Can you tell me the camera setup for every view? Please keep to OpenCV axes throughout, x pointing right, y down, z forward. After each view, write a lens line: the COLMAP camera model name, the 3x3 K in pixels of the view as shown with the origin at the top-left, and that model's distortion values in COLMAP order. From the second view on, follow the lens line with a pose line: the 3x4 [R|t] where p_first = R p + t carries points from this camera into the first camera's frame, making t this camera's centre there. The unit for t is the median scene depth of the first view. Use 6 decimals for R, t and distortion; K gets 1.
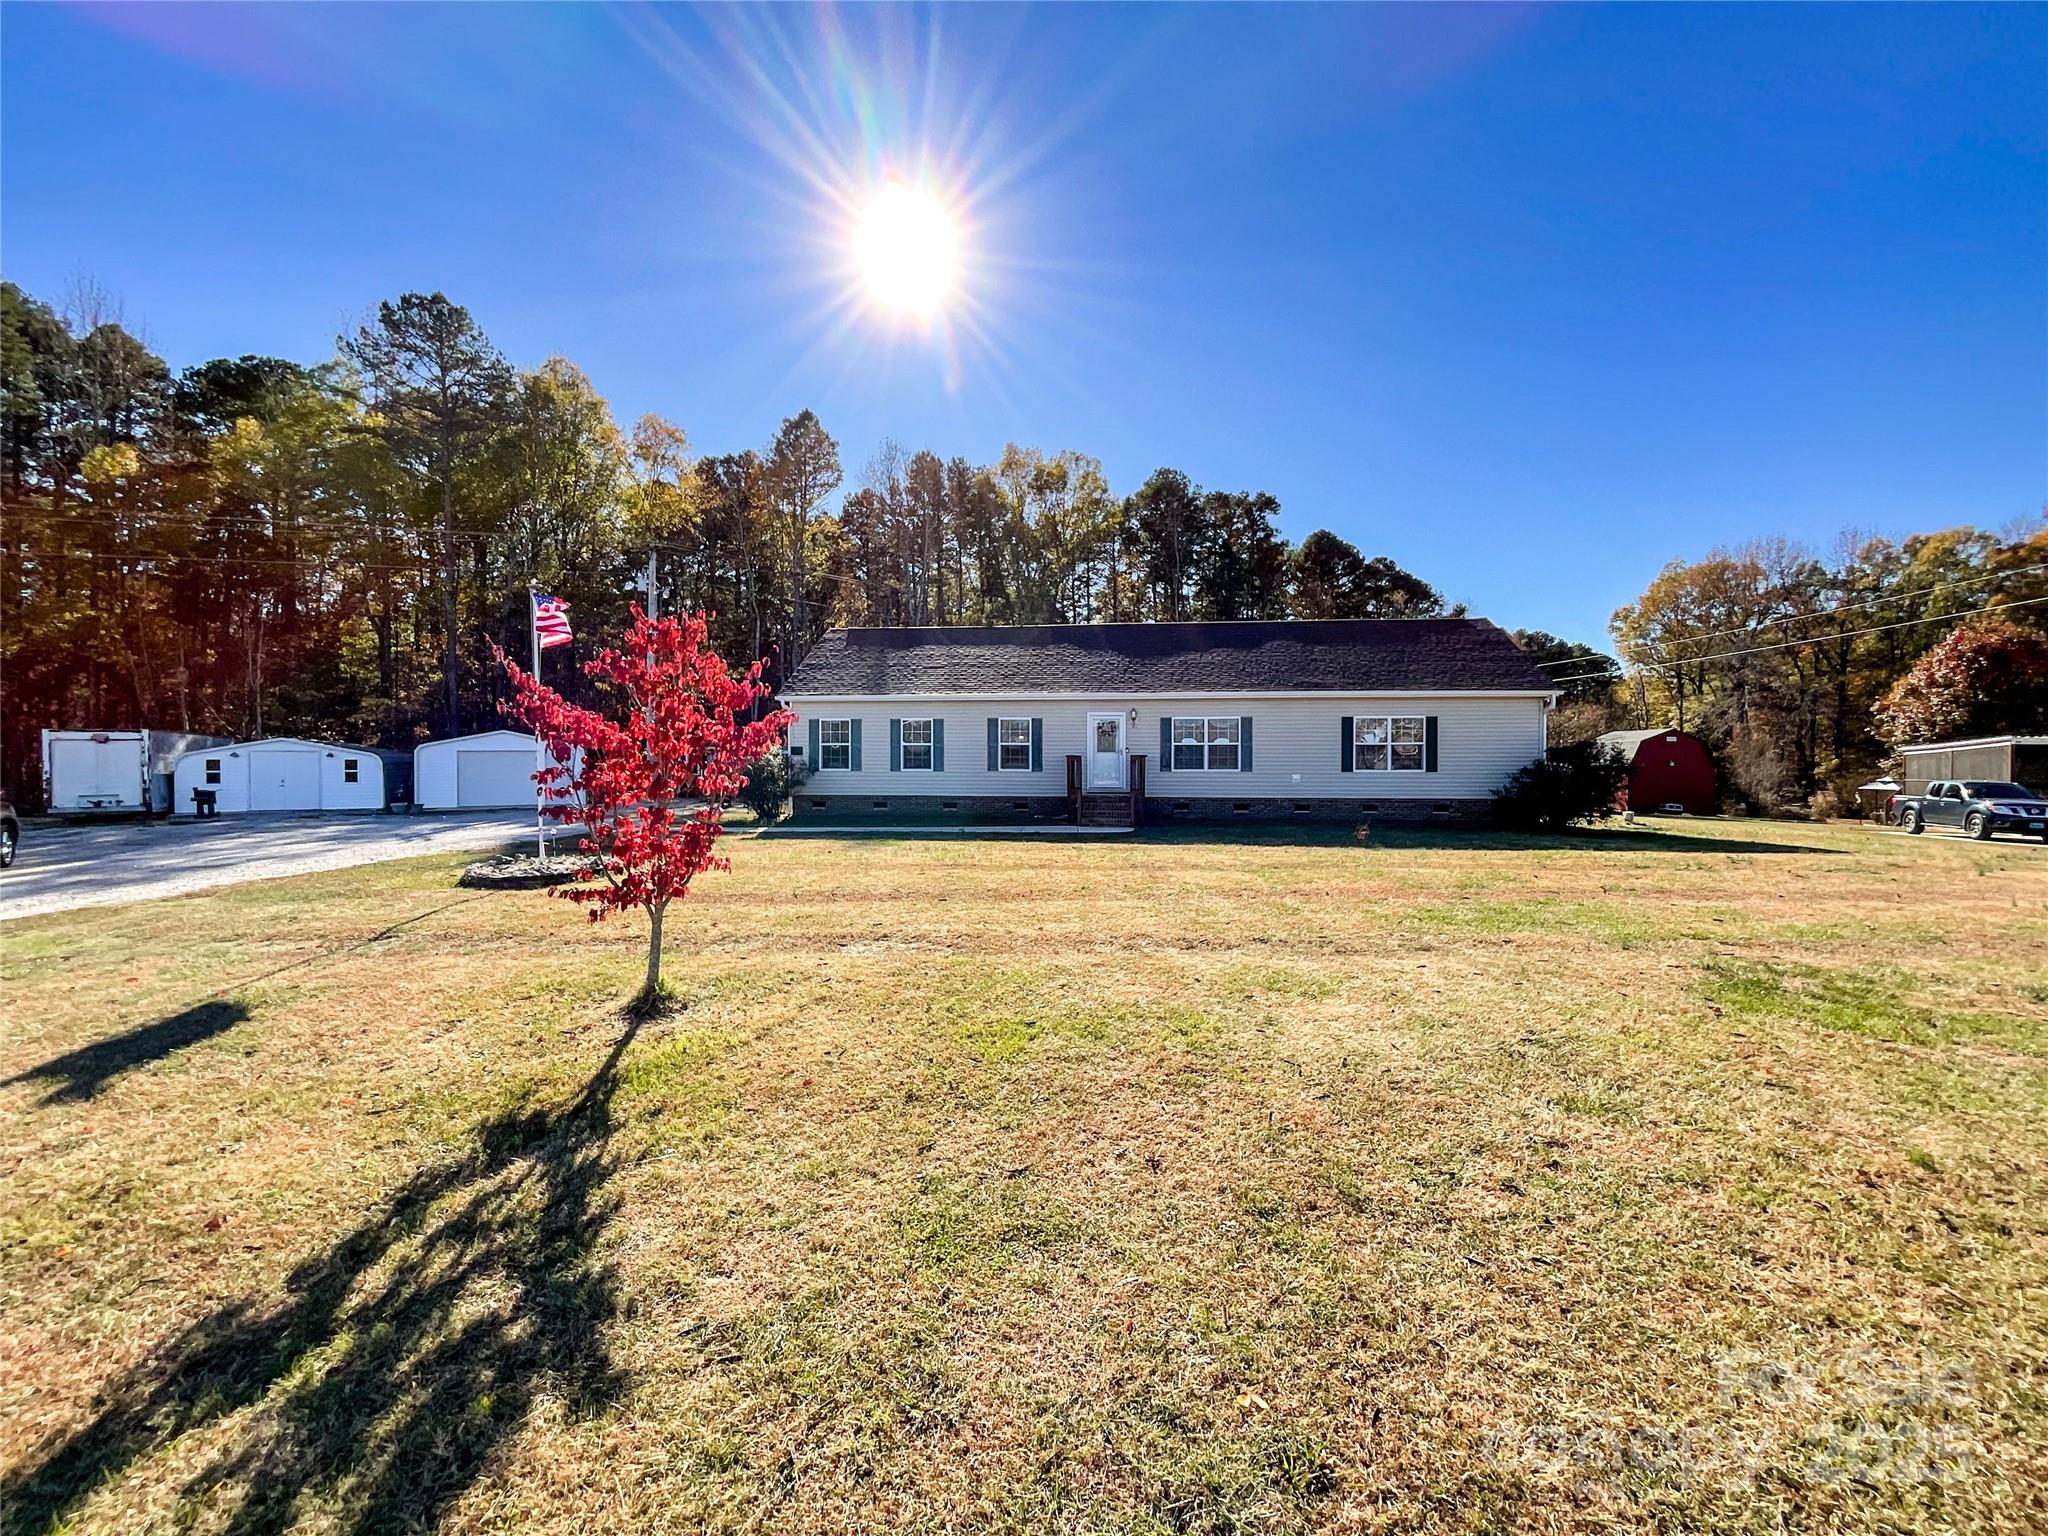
lens RADIAL K [[848.1, 0, 1024.0], [0, 848.1, 768.0], [0, 0, 1]] dist [-0.032122, 0.000096]
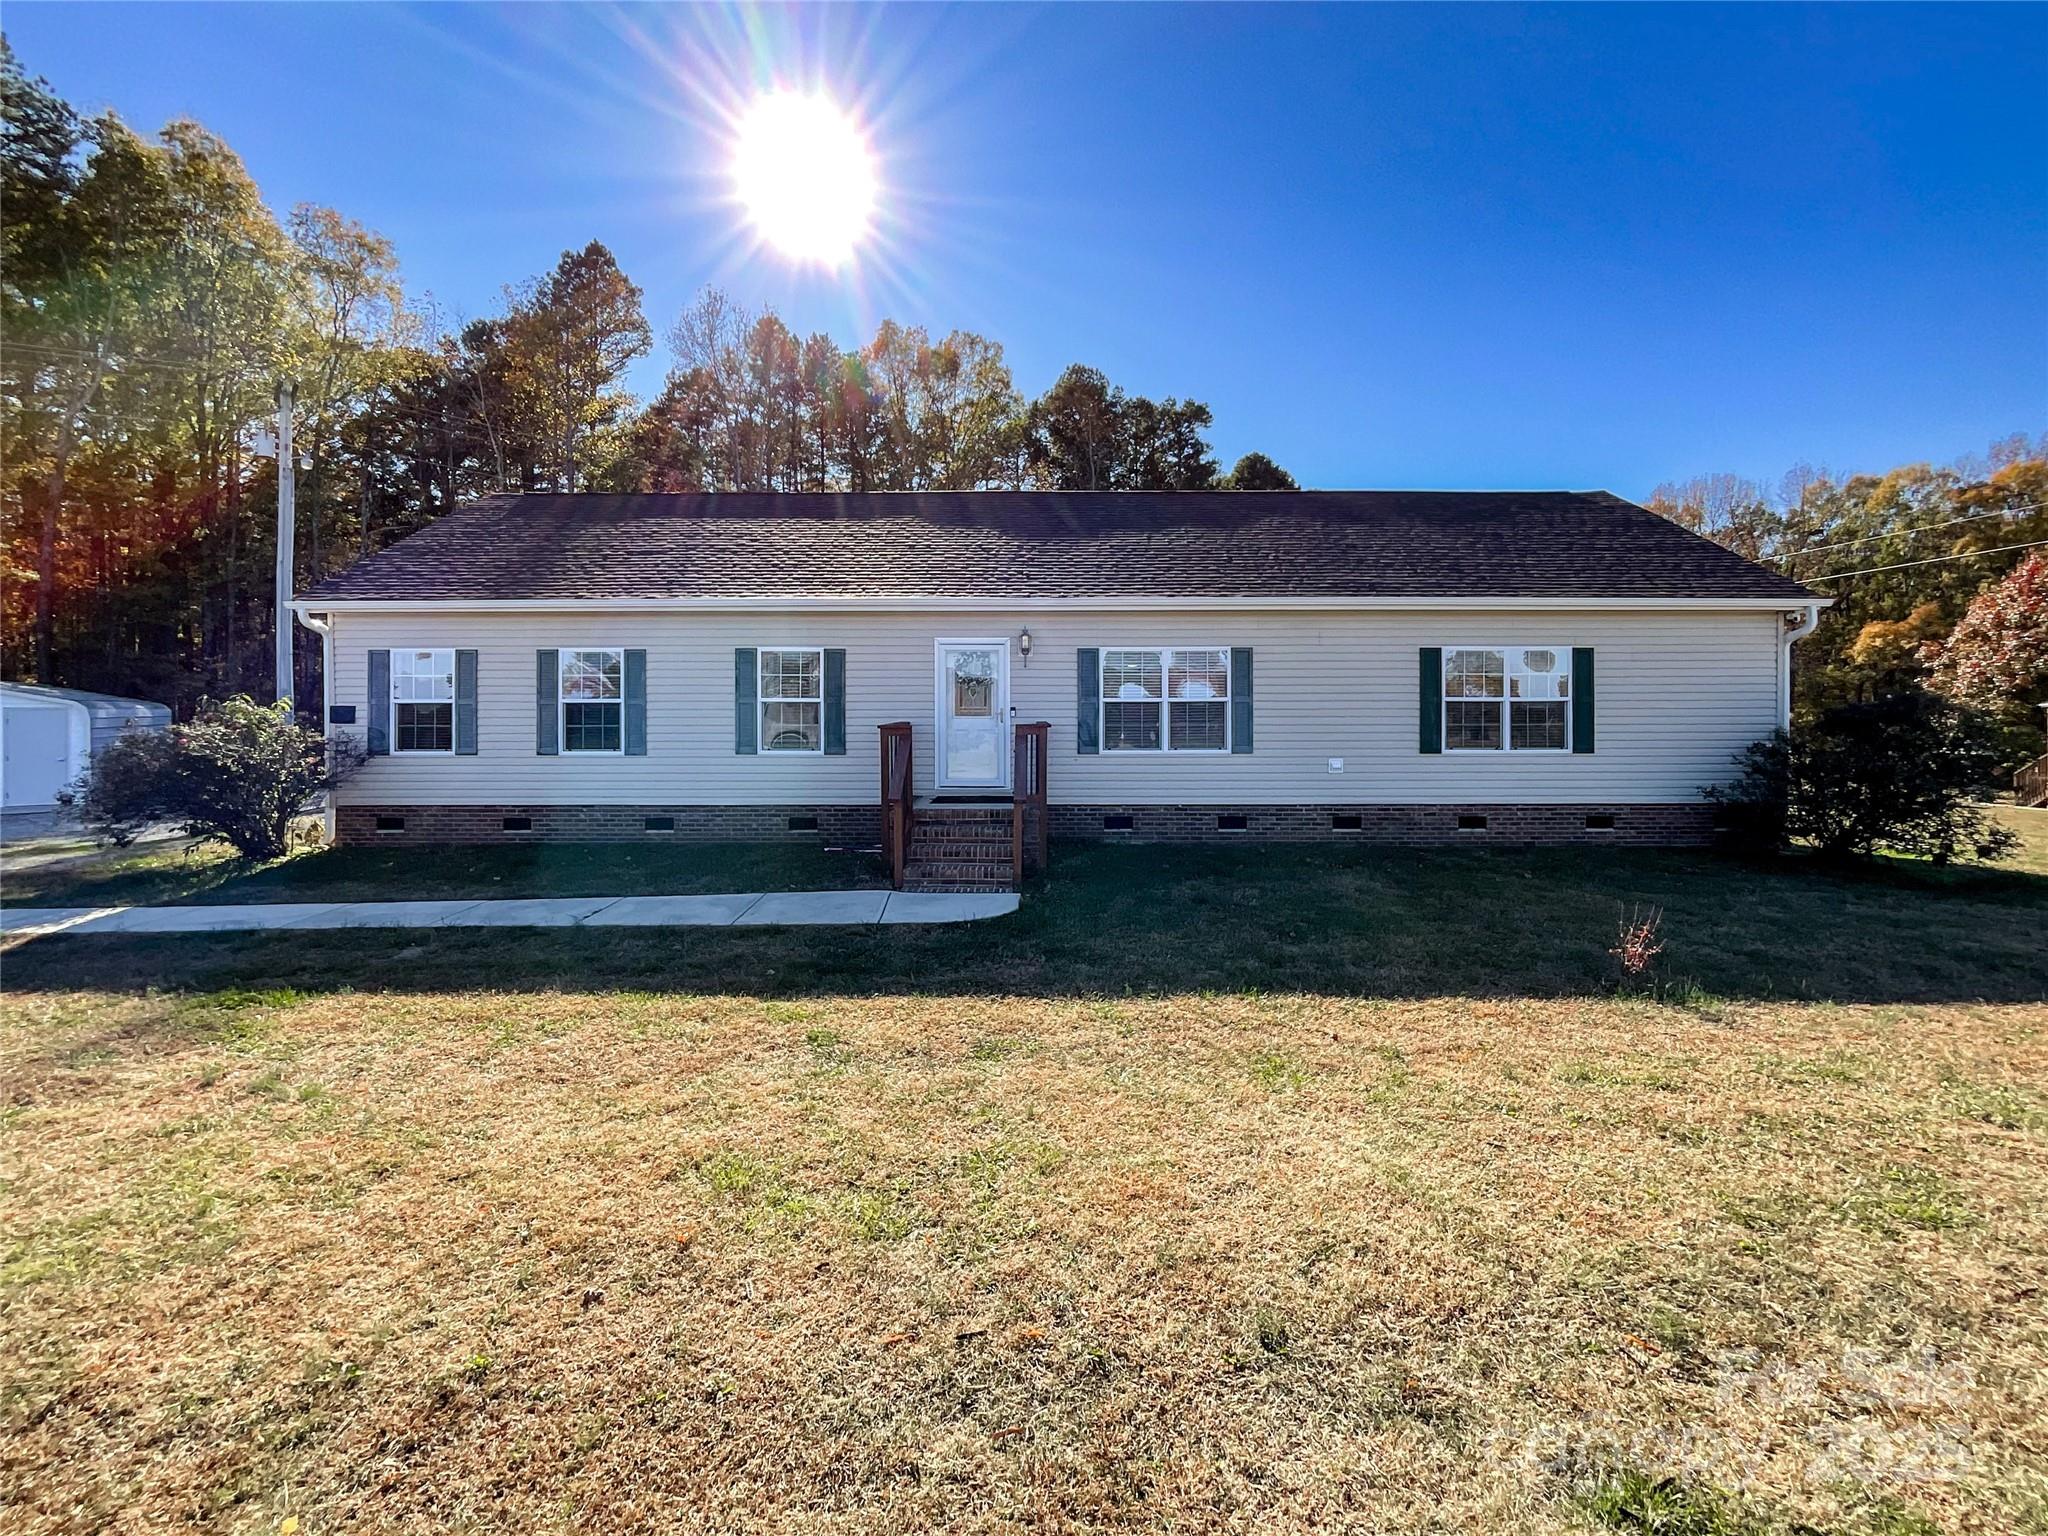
lens RADIAL K [[848.1, 0, 1024.0], [0, 848.1, 768.0], [0, 0, 1]] dist [-0.032122, 0.000096]
pose [[0.994661, -0.009427, 0.102762, 0.029247], [0.003537, 0.998348, 0.057352, -0.006254], [-0.103133, -0.056682, 0.993051, 0.189633]]
